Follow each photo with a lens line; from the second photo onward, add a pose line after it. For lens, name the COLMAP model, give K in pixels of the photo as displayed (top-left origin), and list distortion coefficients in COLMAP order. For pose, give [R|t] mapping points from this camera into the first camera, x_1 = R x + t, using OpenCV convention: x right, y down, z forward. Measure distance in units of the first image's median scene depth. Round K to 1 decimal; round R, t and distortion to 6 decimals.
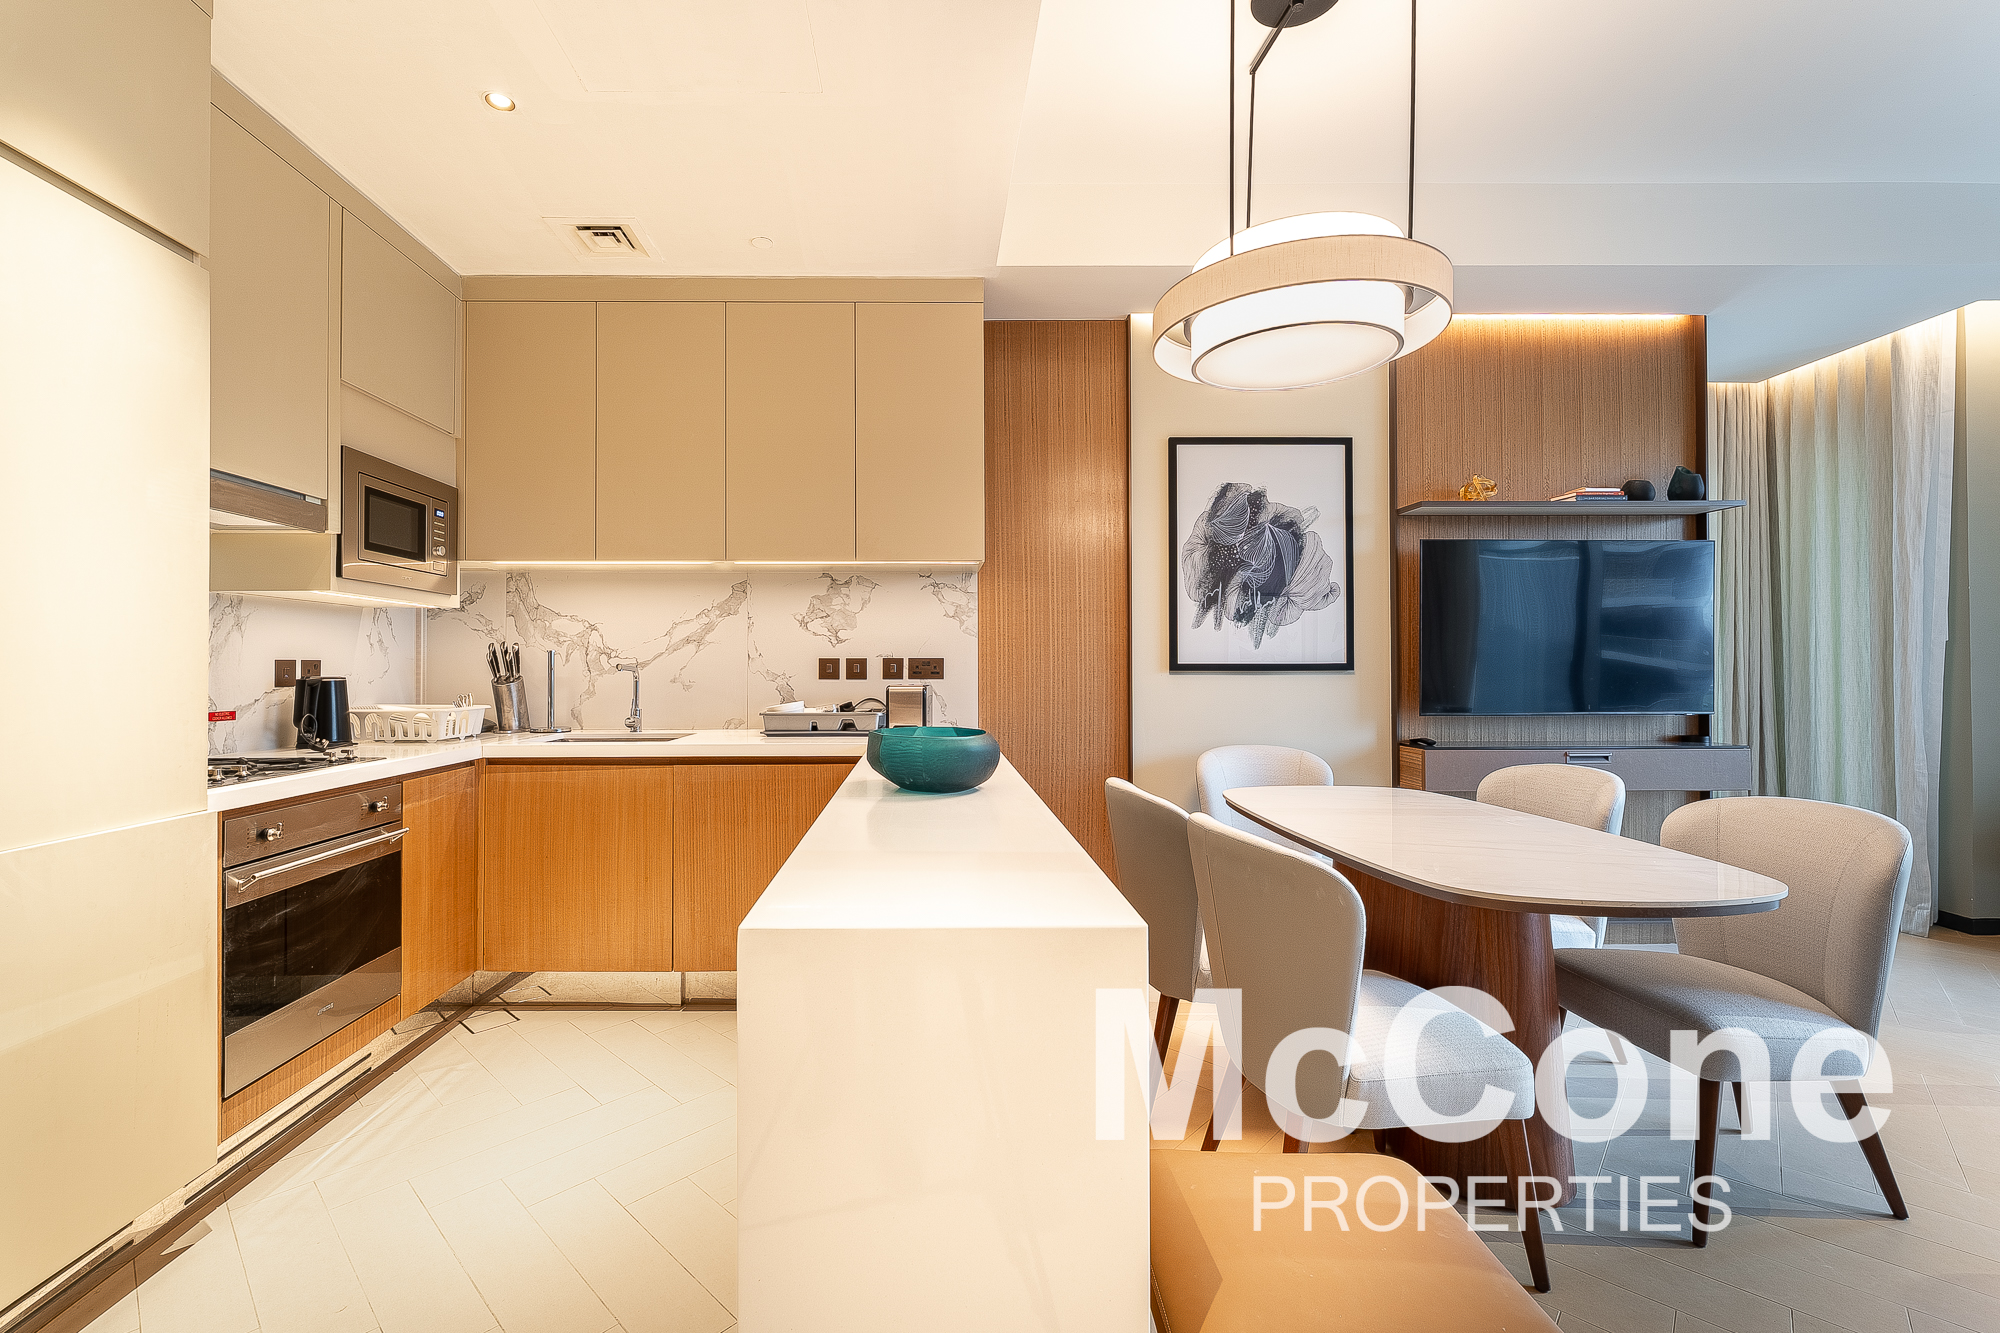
lens RADIAL K [[813.9, 0, 998.6], [0, 813.9, 644.5], [0, 0, 1]] dist [0.000105, -0.000334]
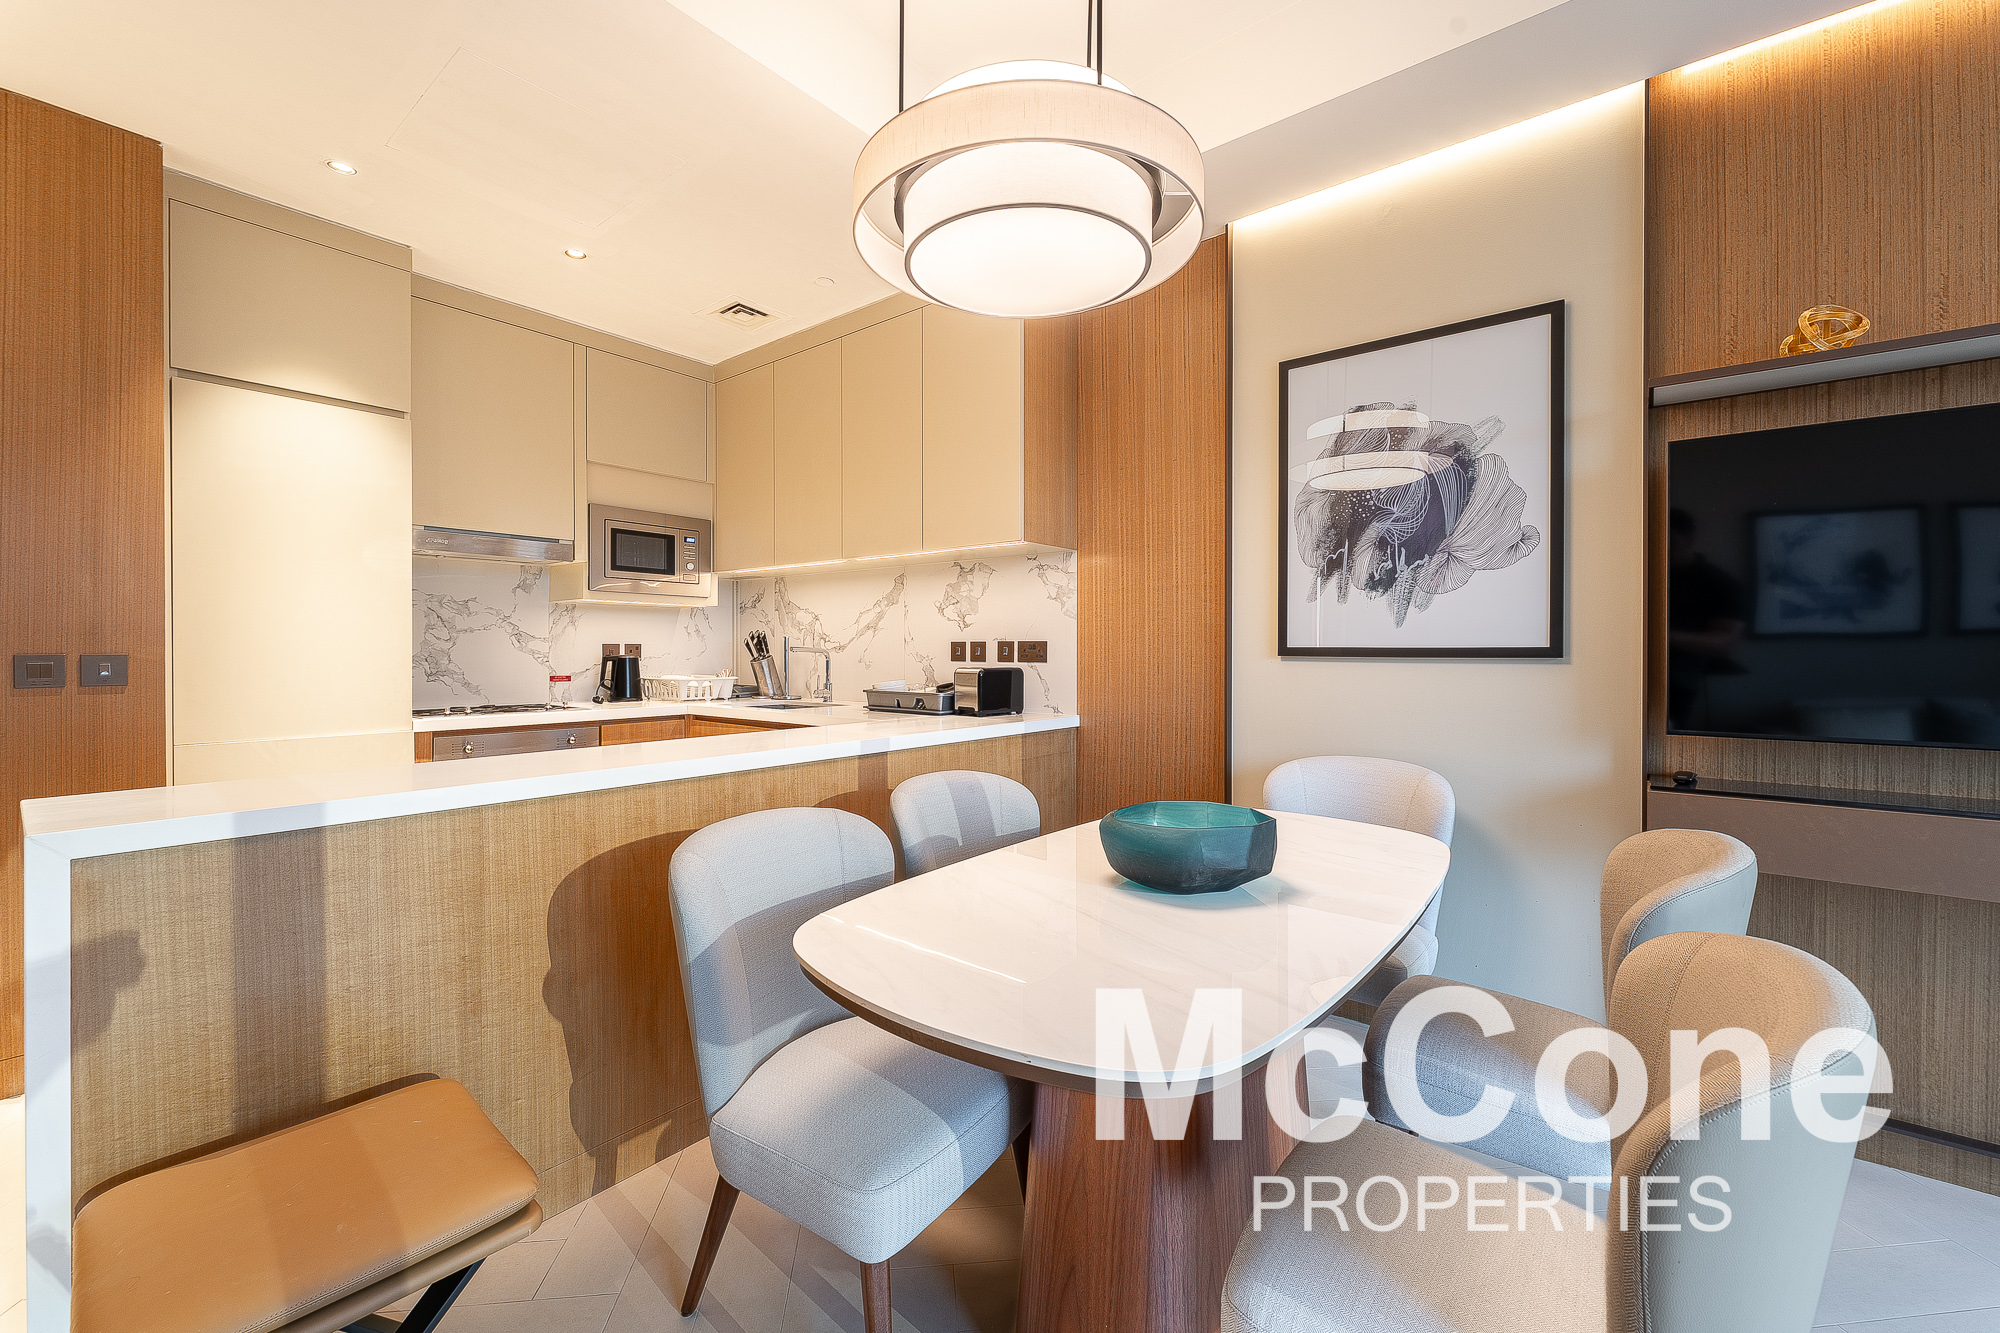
lens RADIAL K [[813.9, 0, 998.6], [0, 813.9, 644.5], [0, 0, 1]] dist [0.000105, -0.000334]
pose [[0.767796, -0.000831, -0.640694, 0.513839], [0.014090, 0.999779, 0.015589, 0.004633], [0.640539, -0.020997, 0.767638, 0.210821]]
